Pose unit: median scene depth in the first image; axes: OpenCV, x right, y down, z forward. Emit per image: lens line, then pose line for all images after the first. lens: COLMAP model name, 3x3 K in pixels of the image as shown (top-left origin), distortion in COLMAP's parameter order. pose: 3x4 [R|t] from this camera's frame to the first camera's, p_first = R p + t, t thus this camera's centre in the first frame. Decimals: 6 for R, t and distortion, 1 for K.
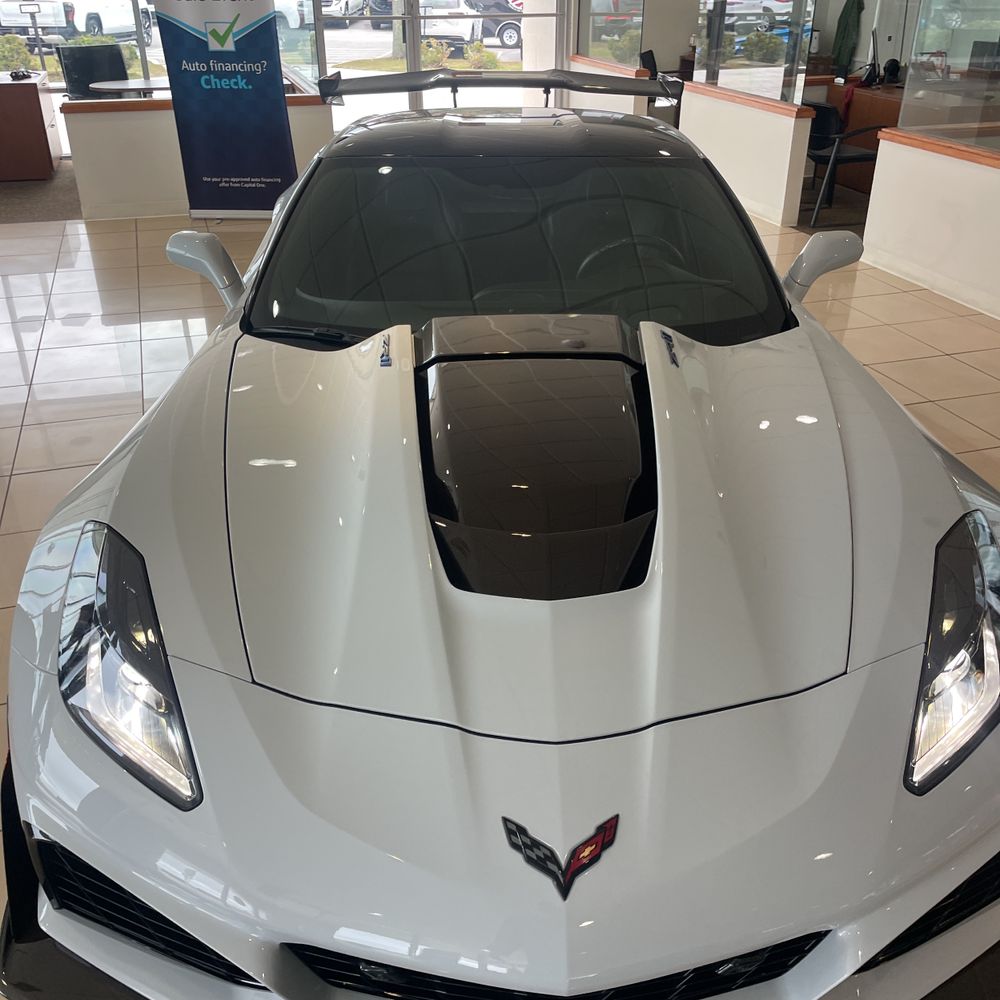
lens RADIAL K [[1016.6, 0, 500.0], [0, 1016.6, 500.0], [0, 0, 1]] dist [0.088997, -0.122657]
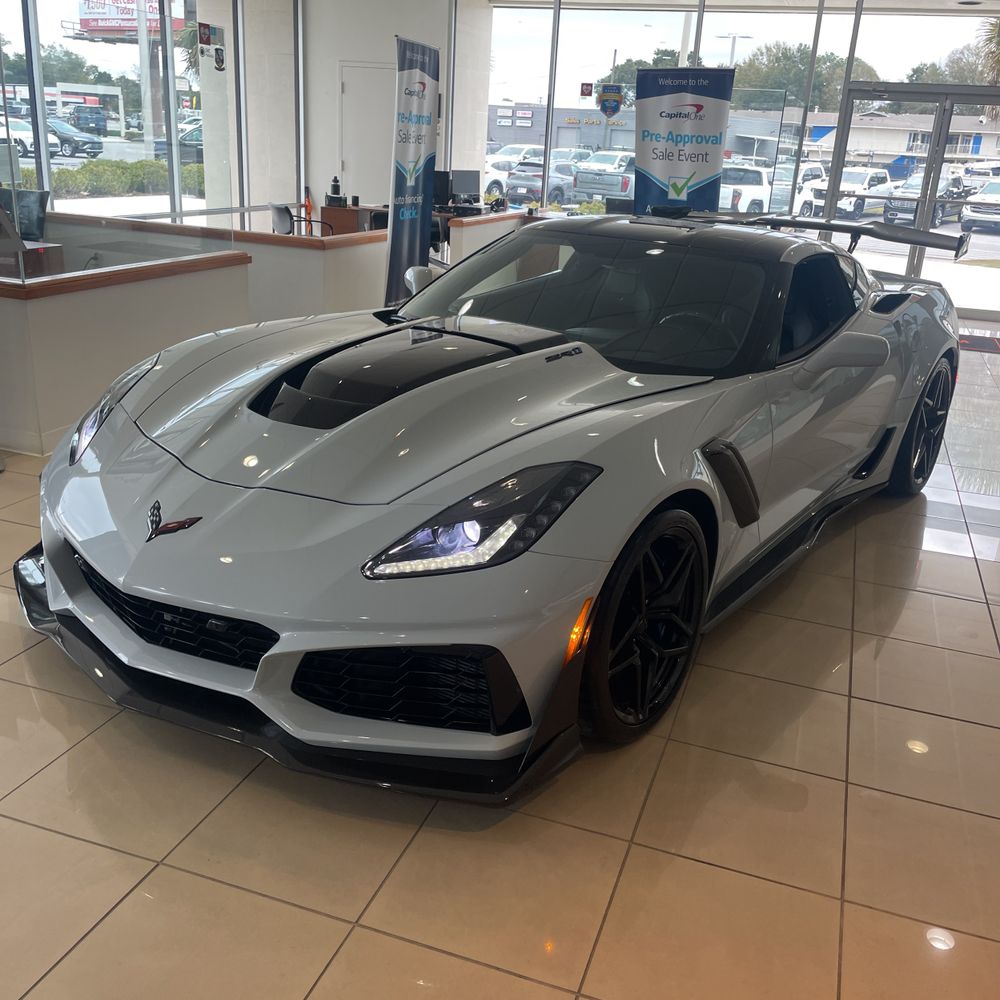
lens RADIAL K [[1010.3, 0, 504.3], [0, 1010.3, 496.1], [0, 0, 1]] dist [0.086815, -0.113872]
pose [[0.797881, 0.239466, -0.553210, 0.345300], [-0.331999, 0.940551, -0.071701, 0.057087], [0.503152, 0.240874, 0.829950, -0.030256]]
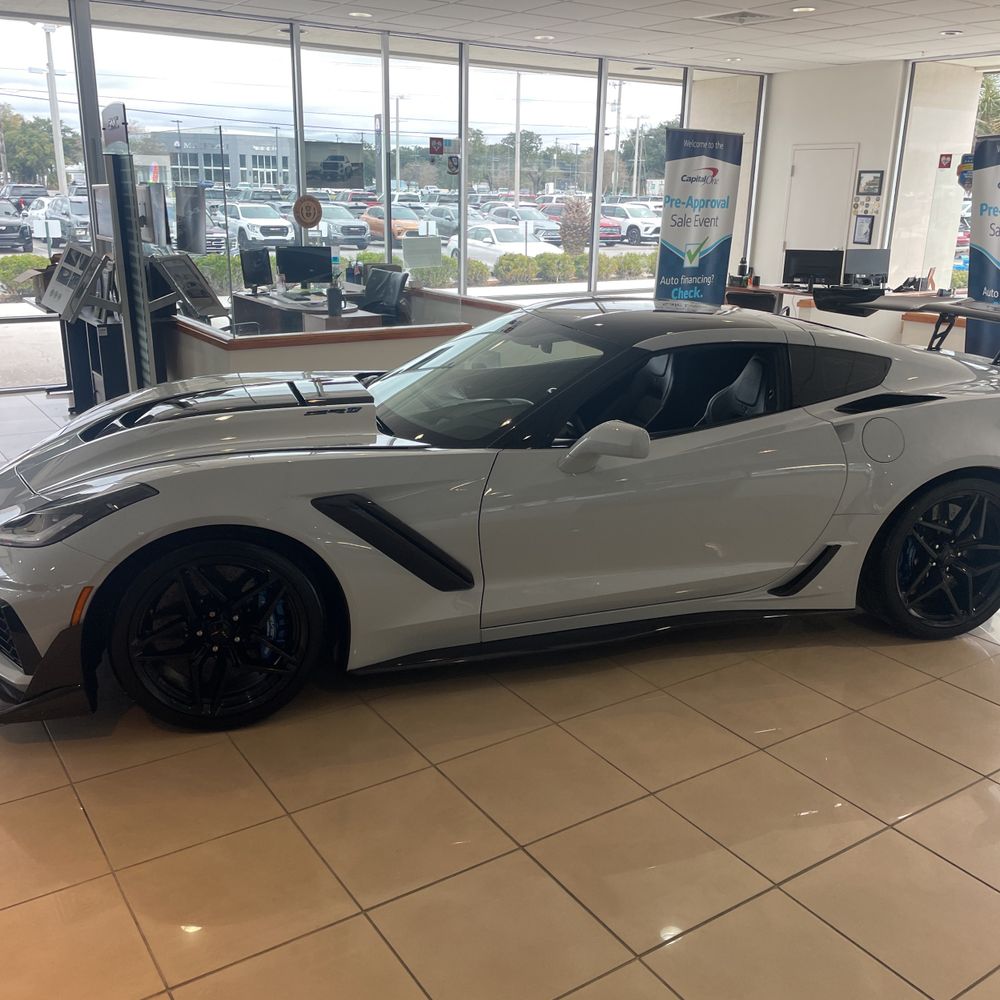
lens RADIAL K [[1016.6, 0, 500.0], [0, 1016.6, 500.0], [0, 0, 1]] dist [0.088997, -0.122657]
pose [[0.273382, 0.279588, -0.920376, 0.659208], [-0.471208, 0.873083, 0.125258, -0.135675], [0.838585, 0.399445, 0.370430, 0.280961]]
